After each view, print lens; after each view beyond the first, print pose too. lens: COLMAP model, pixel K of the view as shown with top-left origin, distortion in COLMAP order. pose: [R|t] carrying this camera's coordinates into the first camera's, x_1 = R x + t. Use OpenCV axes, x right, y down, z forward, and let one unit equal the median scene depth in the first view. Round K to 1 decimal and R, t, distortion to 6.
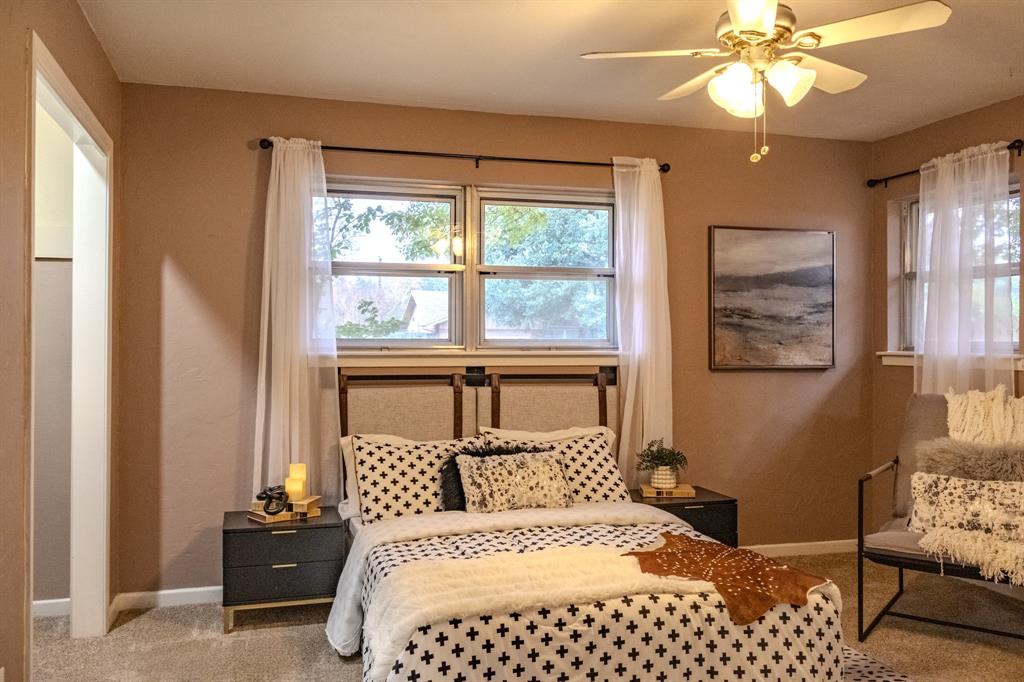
lens RADIAL K [[857.6, 0, 499.9], [0, 857.6, 337.2], [0, 0, 1]] dist [0.001268, -0.010155]
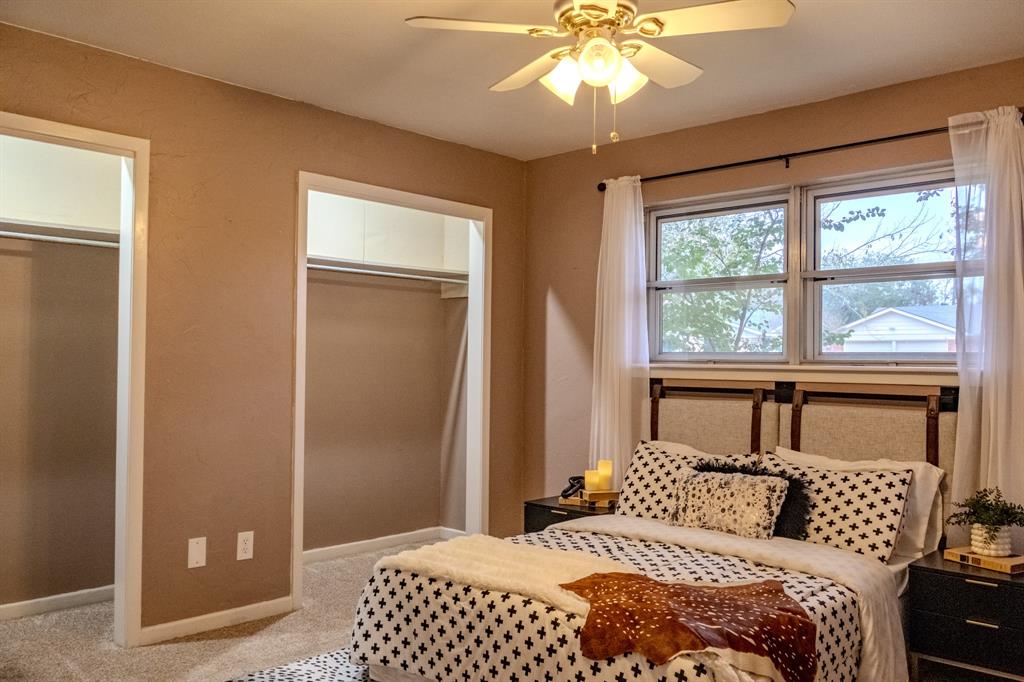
lens RADIAL K [[857.6, 0, 499.9], [0, 857.6, 337.2], [0, 0, 1]] dist [0.001268, -0.010155]
pose [[0.494320, -0.017196, -0.869110, 0.665636], [-0.000934, 0.999793, -0.020312, 0.005439], [0.869280, 0.010852, 0.494202, 0.290975]]
